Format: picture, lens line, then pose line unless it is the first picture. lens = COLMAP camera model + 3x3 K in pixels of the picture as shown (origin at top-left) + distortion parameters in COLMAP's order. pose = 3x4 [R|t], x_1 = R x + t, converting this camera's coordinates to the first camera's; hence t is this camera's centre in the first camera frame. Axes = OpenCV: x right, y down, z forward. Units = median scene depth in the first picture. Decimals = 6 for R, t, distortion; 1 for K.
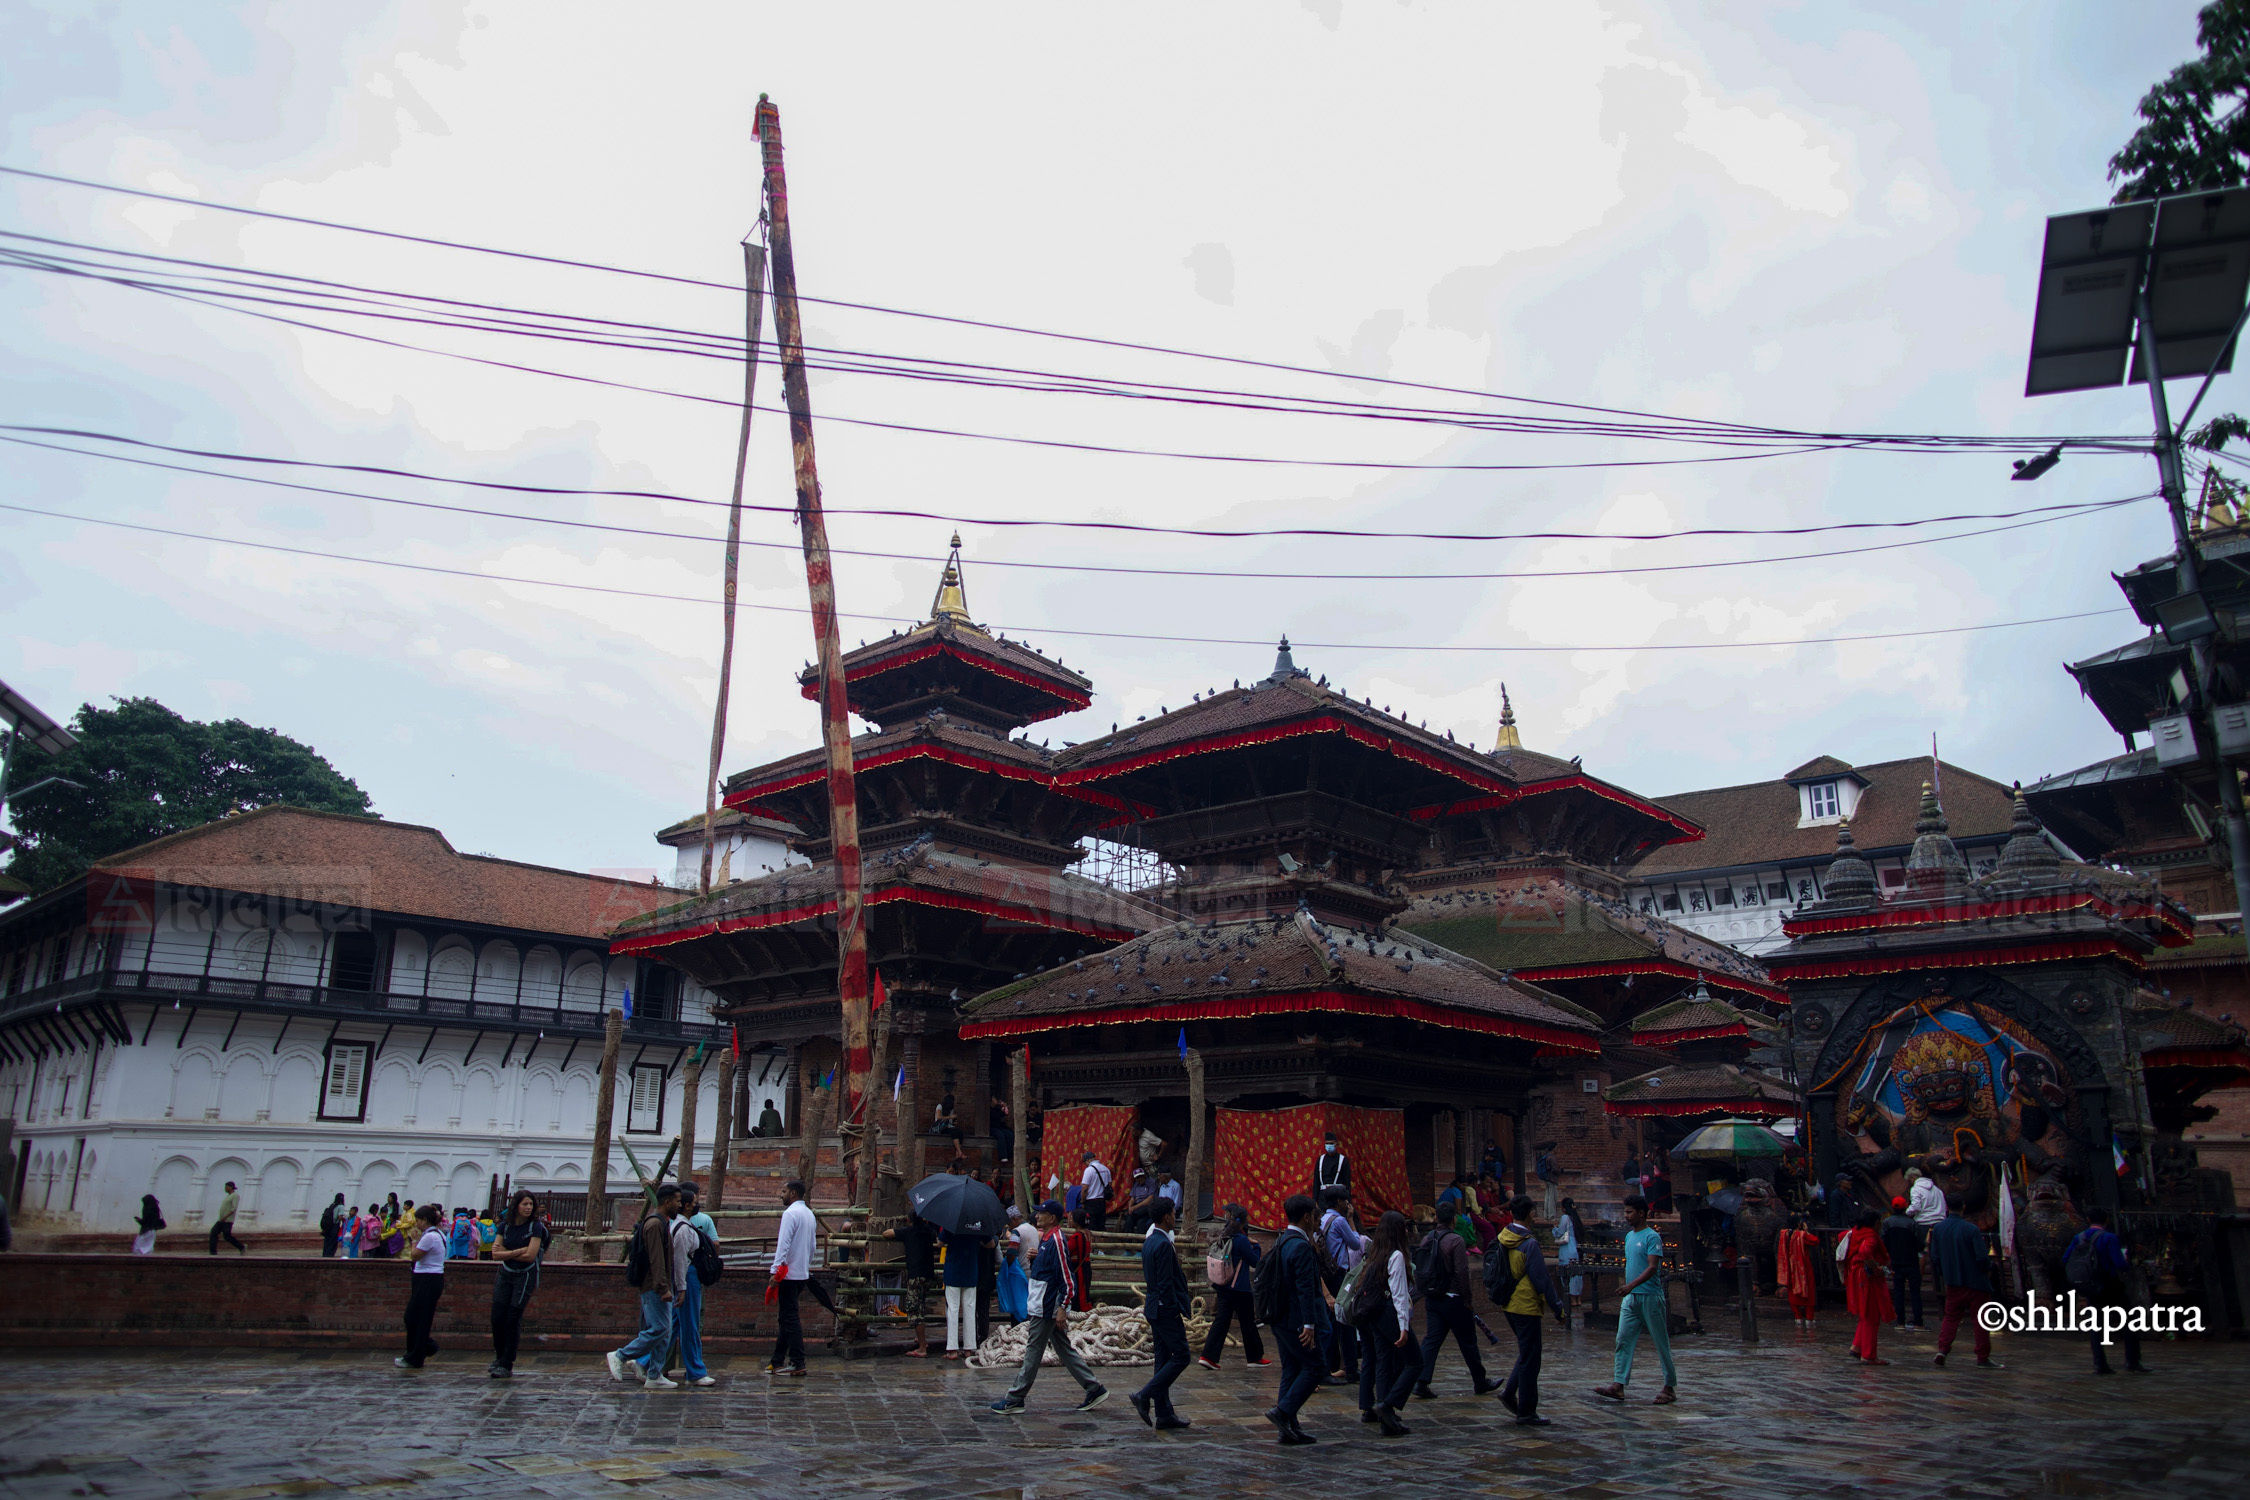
lens RADIAL K [[1529.9, 0, 1125.0], [0, 1529.9, 750.0], [0, 0, 1]] dist [-0.005577, 0.001540]
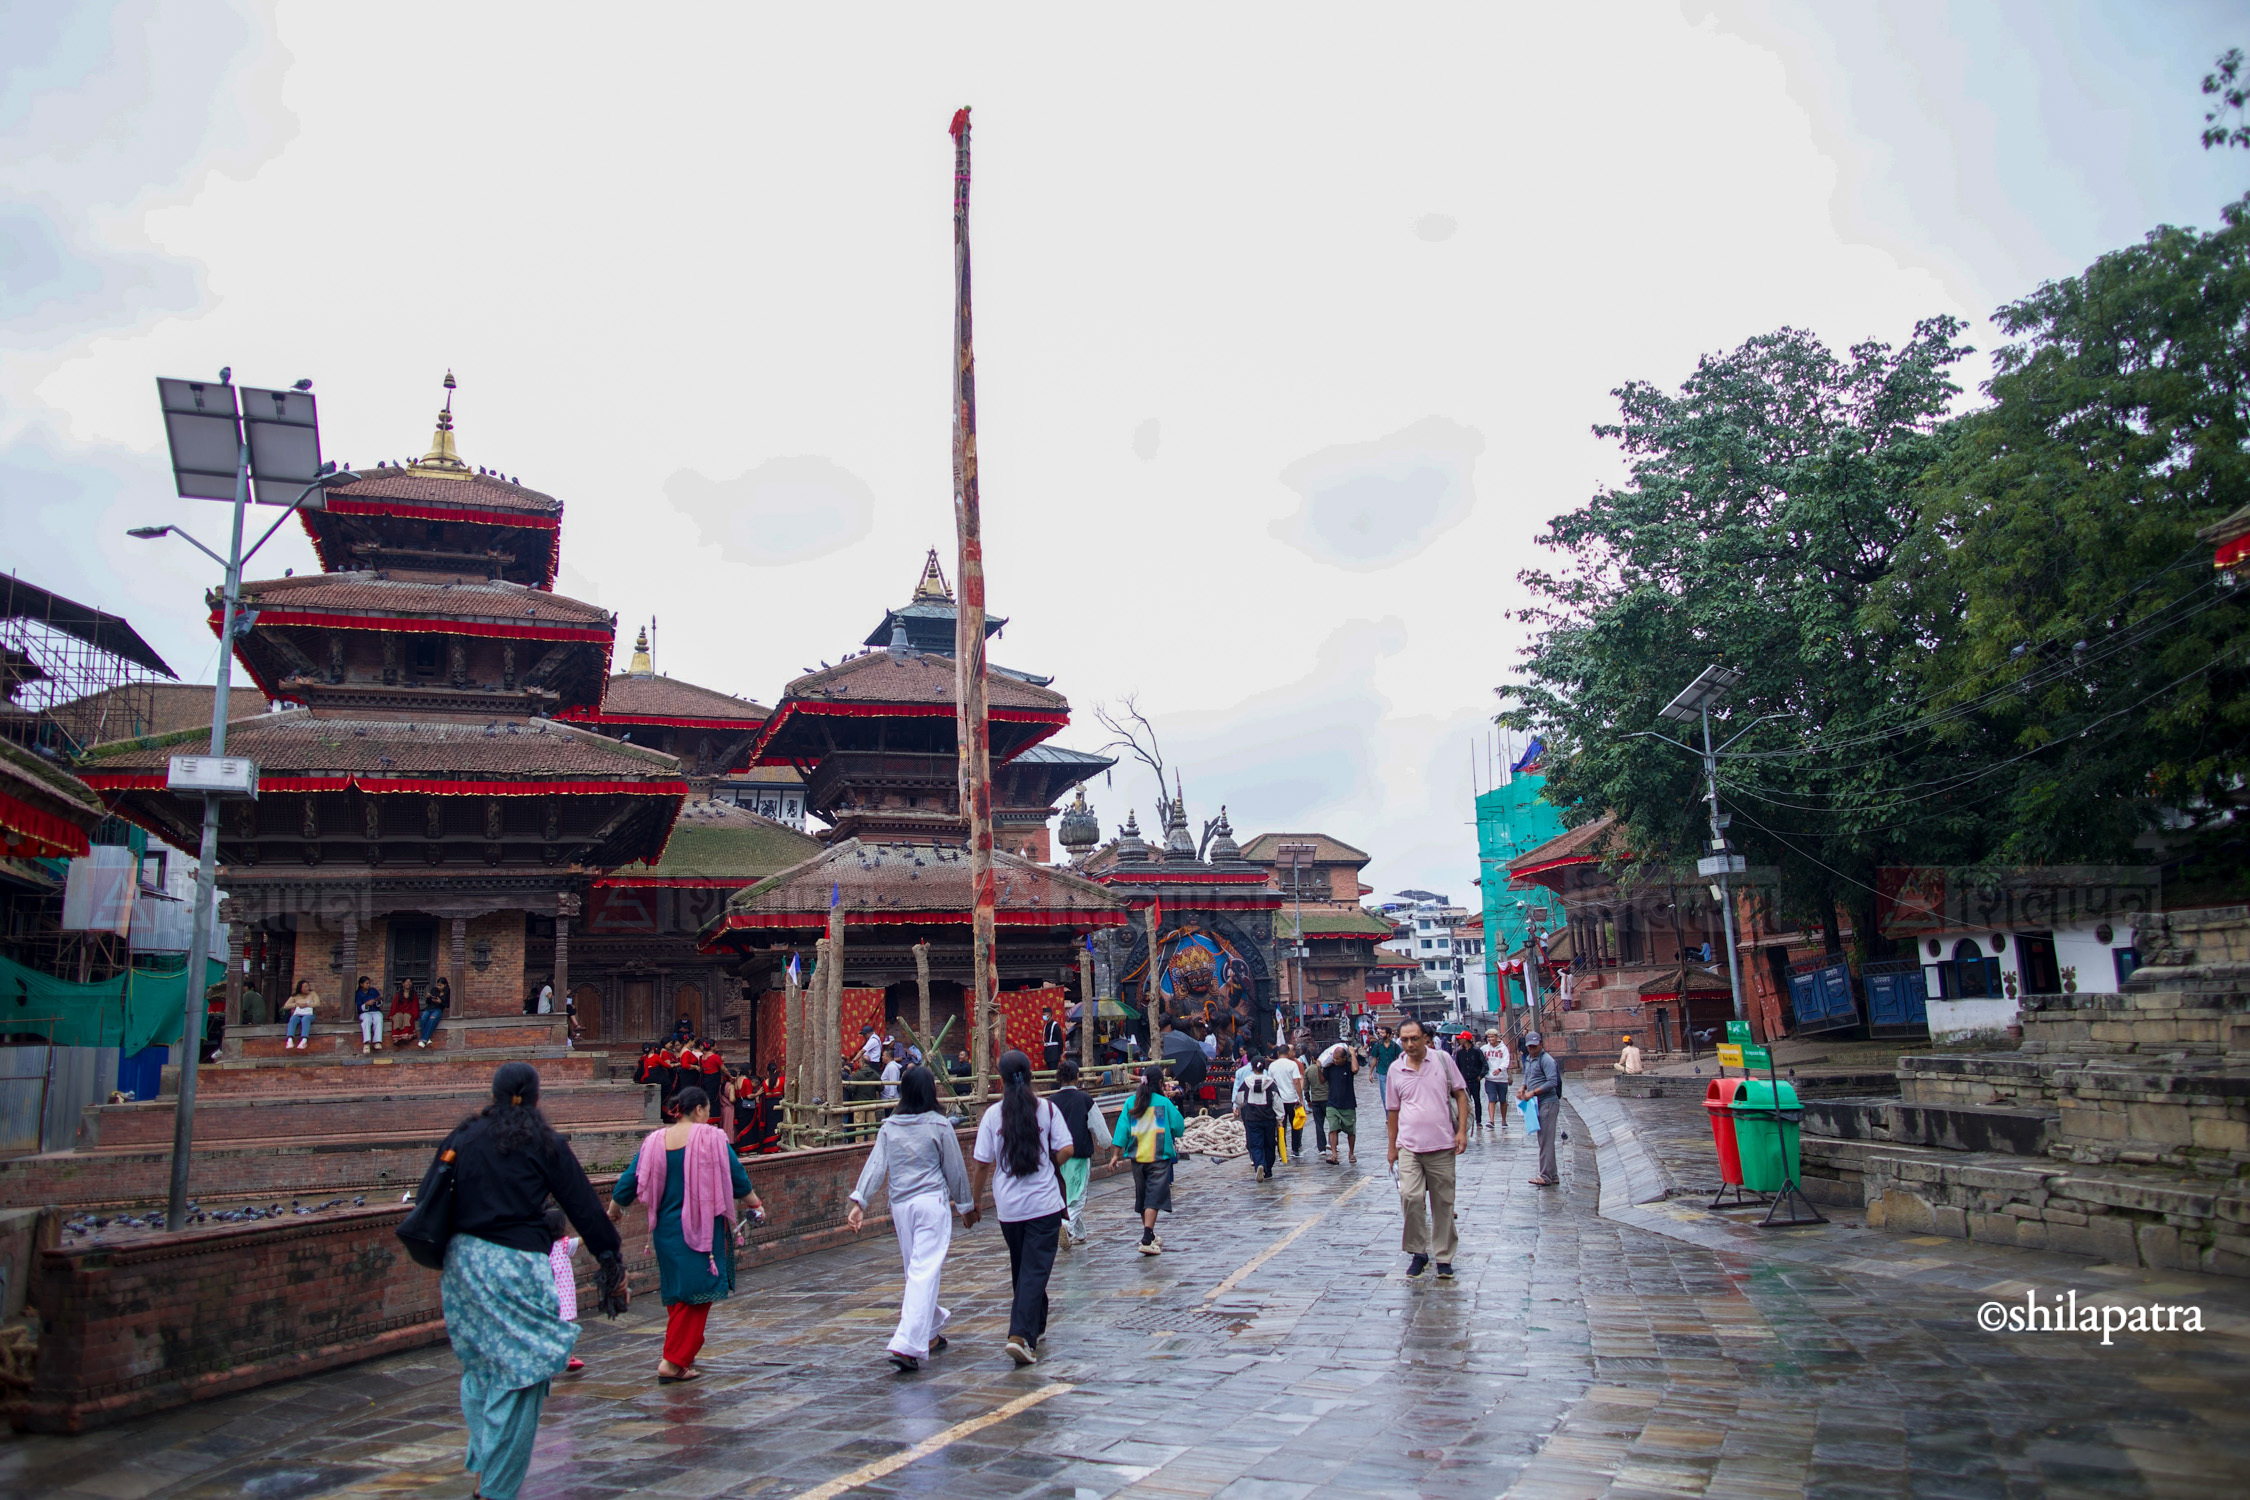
lens RADIAL K [[1529.9, 0, 1125.0], [0, 1529.9, 750.0], [0, 0, 1]] dist [-0.005577, 0.001540]
pose [[0.474678, 0.136161, 0.869564, -1.069462], [-0.203029, 0.978256, -0.042351, 0.059402], [-0.856423, -0.156444, 0.492001, 0.262920]]
